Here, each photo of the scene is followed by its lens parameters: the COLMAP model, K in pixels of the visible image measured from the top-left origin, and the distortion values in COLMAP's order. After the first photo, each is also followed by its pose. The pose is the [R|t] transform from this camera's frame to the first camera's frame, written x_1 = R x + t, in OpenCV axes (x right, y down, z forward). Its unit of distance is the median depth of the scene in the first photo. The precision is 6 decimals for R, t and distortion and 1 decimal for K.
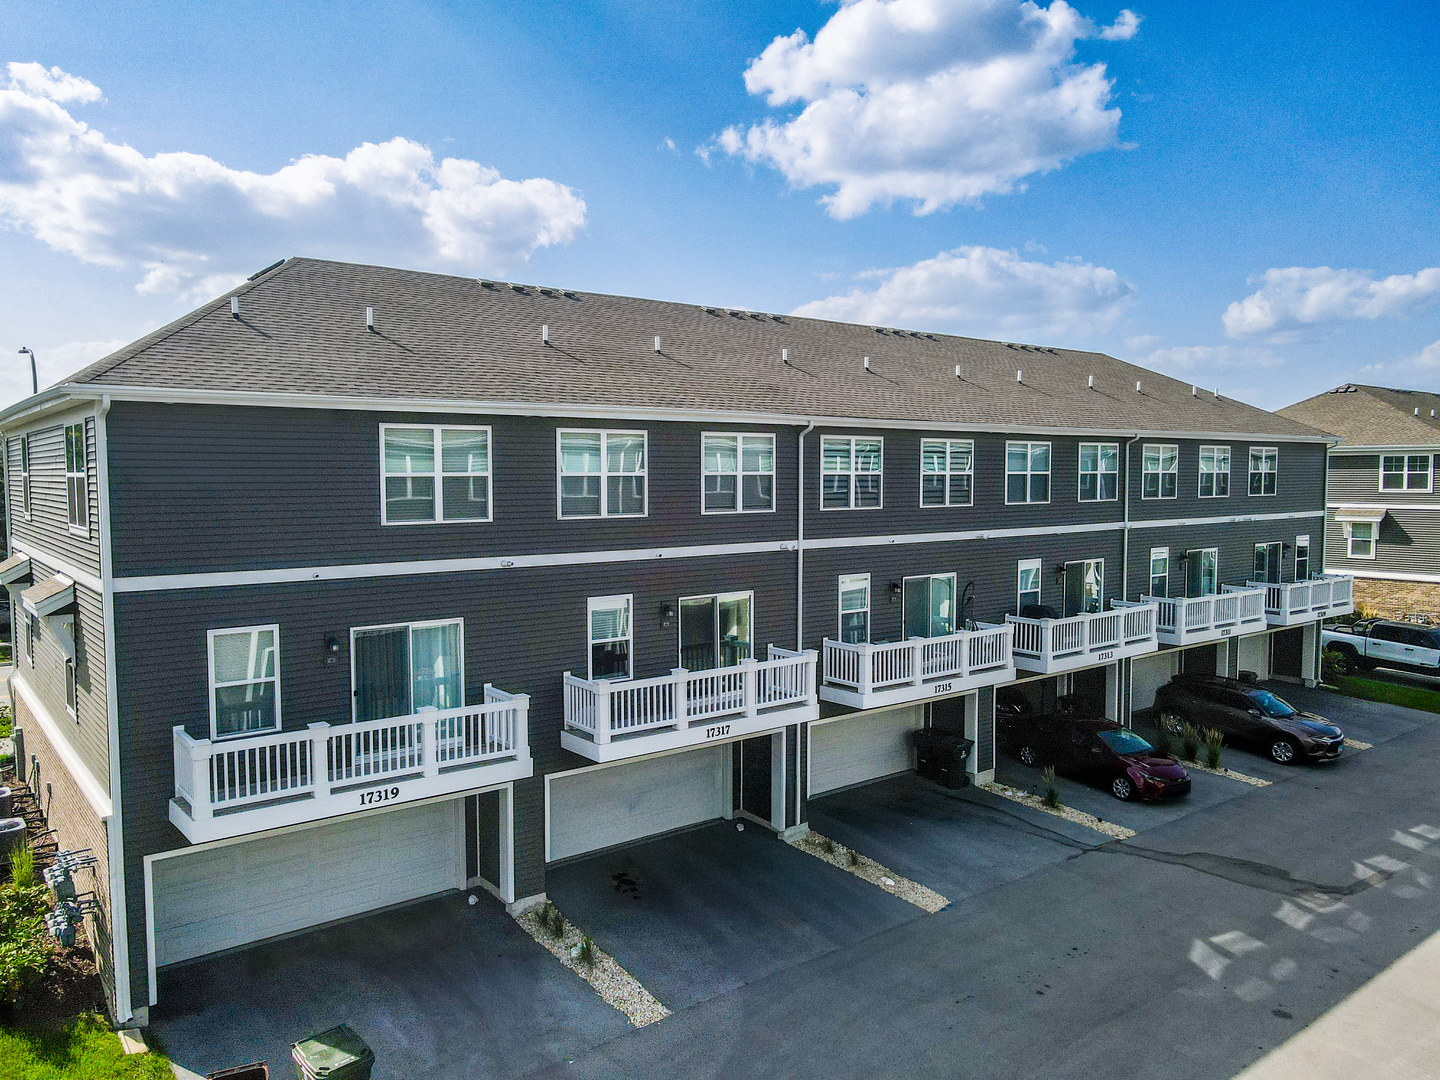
lens RADIAL K [[1057.7, 0, 720.0], [0, 1057.7, 540.0], [0, 0, 1]] dist [0.016102, 0.008997]
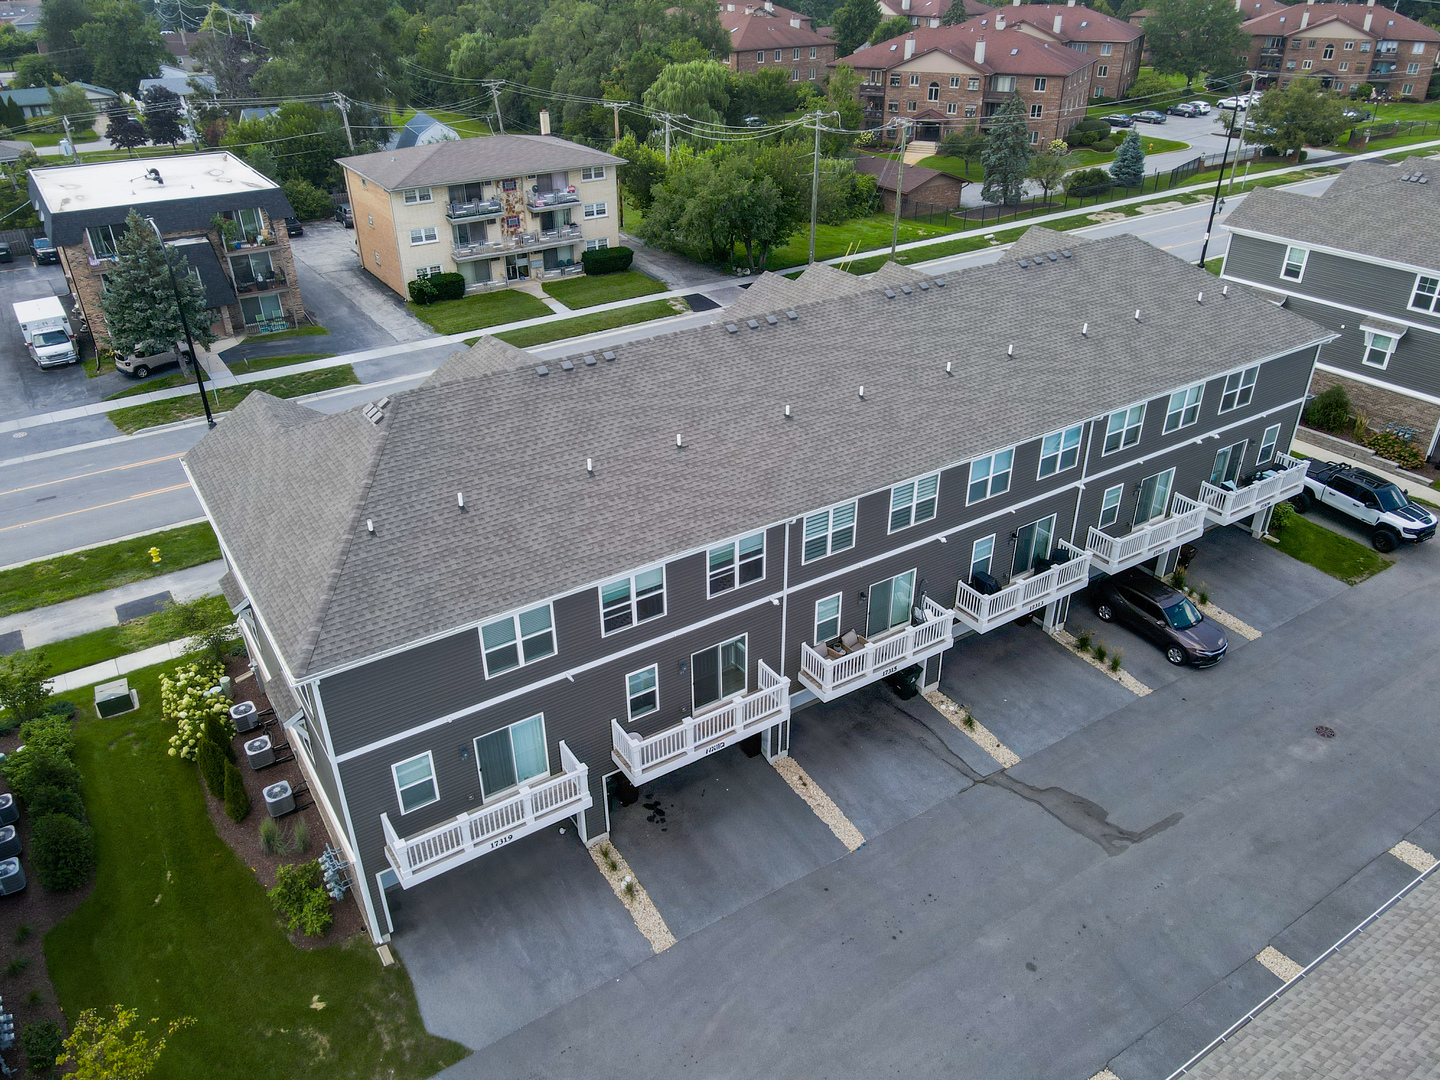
lens RADIAL K [[1057.7, 0, 720.0], [0, 1057.7, 540.0], [0, 0, 1]] dist [0.016102, 0.008997]
pose [[0.995911, 0.039491, -0.081249, 0.118277], [0.000122, 0.898802, 0.438355, -0.761992], [0.090338, -0.436572, 0.895122, -0.223396]]
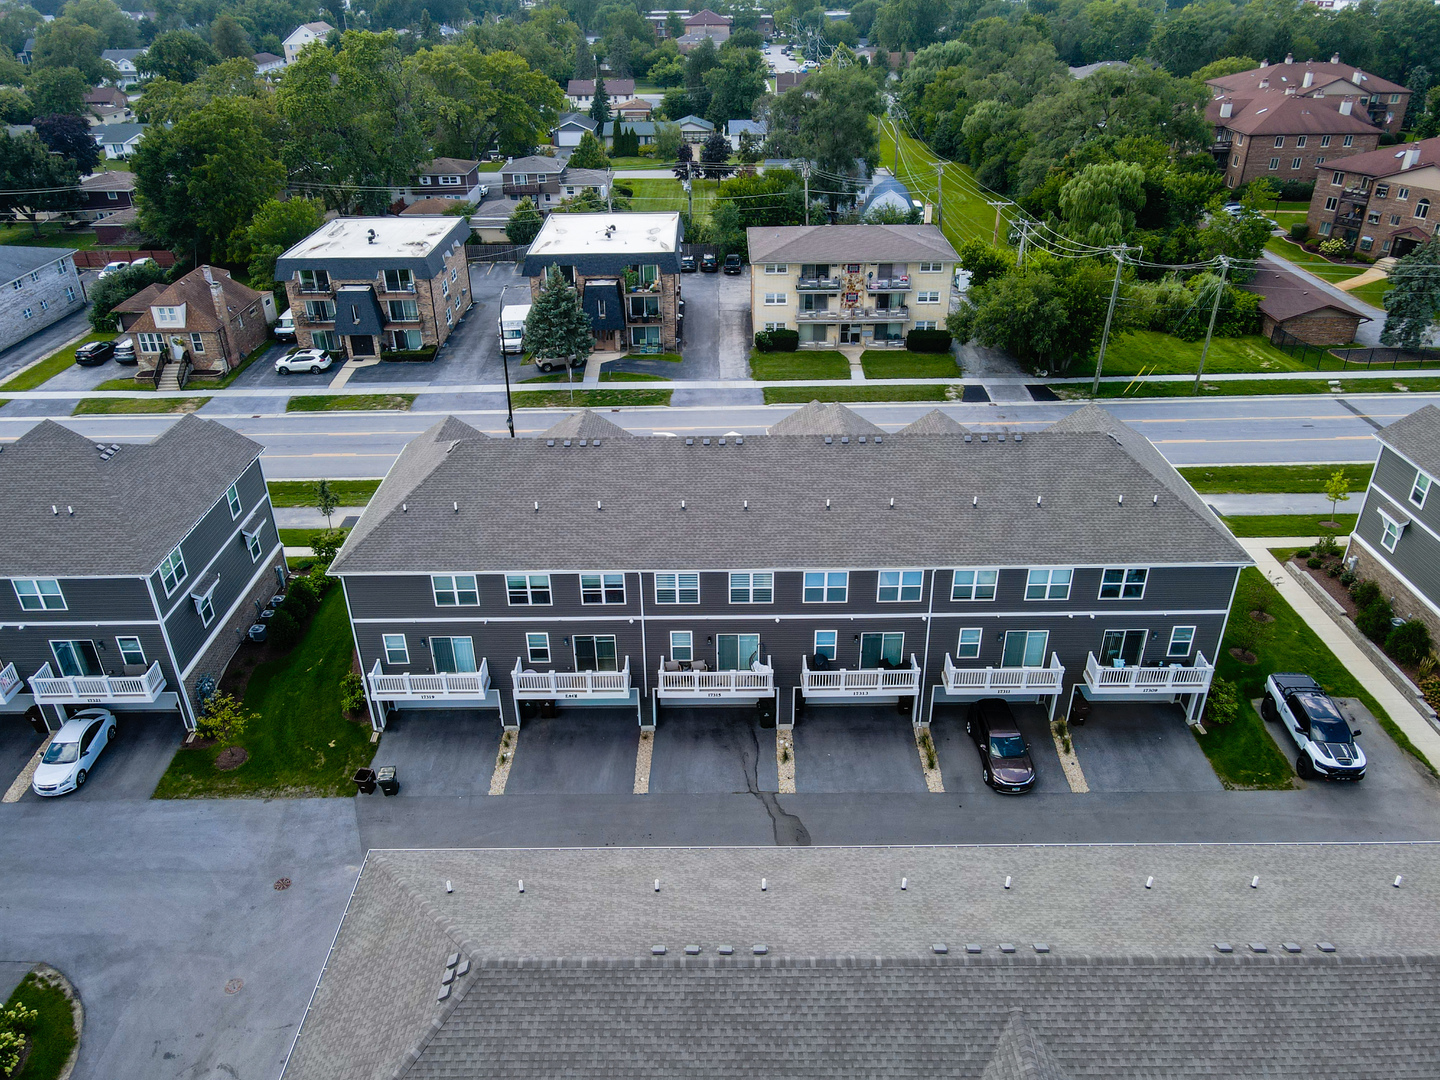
lens RADIAL K [[1057.7, 0, 720.0], [0, 1057.7, 540.0], [0, 0, 1]] dist [0.016102, 0.008997]
pose [[0.788528, 0.297601, -0.538199, 1.487276], [-0.035156, 0.895502, 0.443667, -1.243511], [0.613994, -0.330923, 0.716591, -0.407636]]
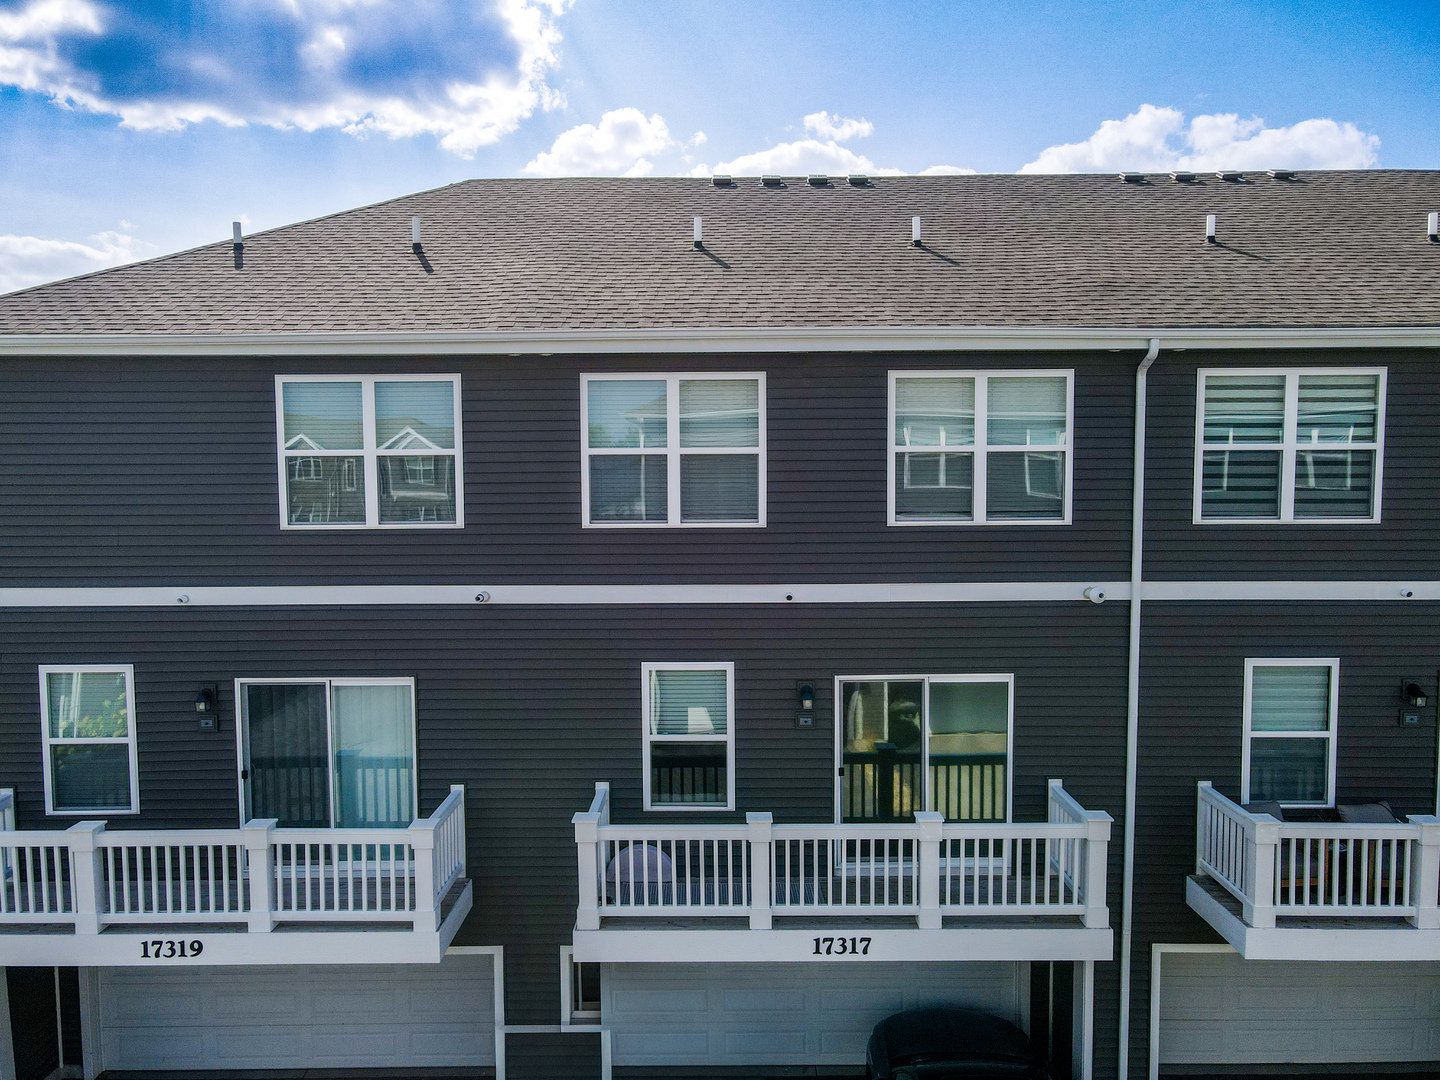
lens RADIAL K [[1057.7, 0, 720.0], [0, 1057.7, 540.0], [0, 0, 1]] dist [0.016102, 0.008997]
pose [[0.784164, 0.038476, -0.619359, 0.271600], [-0.035785, 0.999219, 0.016767, -0.024658], [0.619520, 0.009015, 0.784929, 0.567741]]
